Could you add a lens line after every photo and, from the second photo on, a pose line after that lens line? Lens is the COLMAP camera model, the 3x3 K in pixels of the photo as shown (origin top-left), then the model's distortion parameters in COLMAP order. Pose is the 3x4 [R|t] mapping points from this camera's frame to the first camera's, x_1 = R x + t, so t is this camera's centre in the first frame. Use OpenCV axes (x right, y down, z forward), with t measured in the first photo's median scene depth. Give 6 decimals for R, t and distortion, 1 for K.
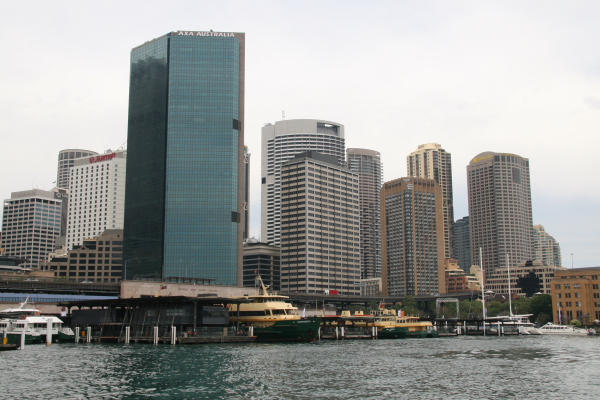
lens RADIAL K [[695.8, 0, 300.9], [0, 695.8, 201.2], [0, 0, 1]] dist [0.026132, 0.000000]
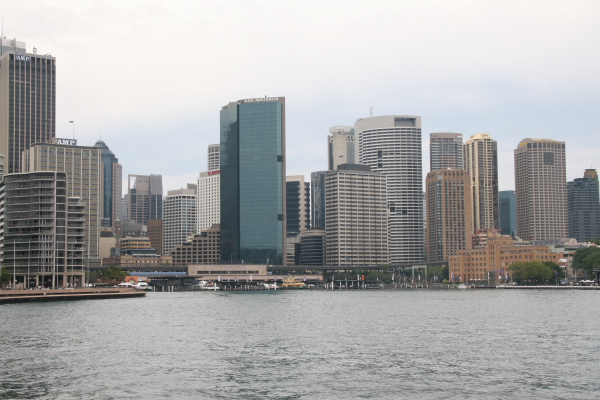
lens RADIAL K [[937.7, 0, 299.2], [0, 937.7, 199.7], [0, 0, 1]] dist [0.219370, 0.000000]
pose [[0.949157, -0.034569, -0.312900, 0.585828], [0.062567, 0.994839, 0.079881, -0.176230], [0.308524, -0.095397, 0.946421, -0.972216]]
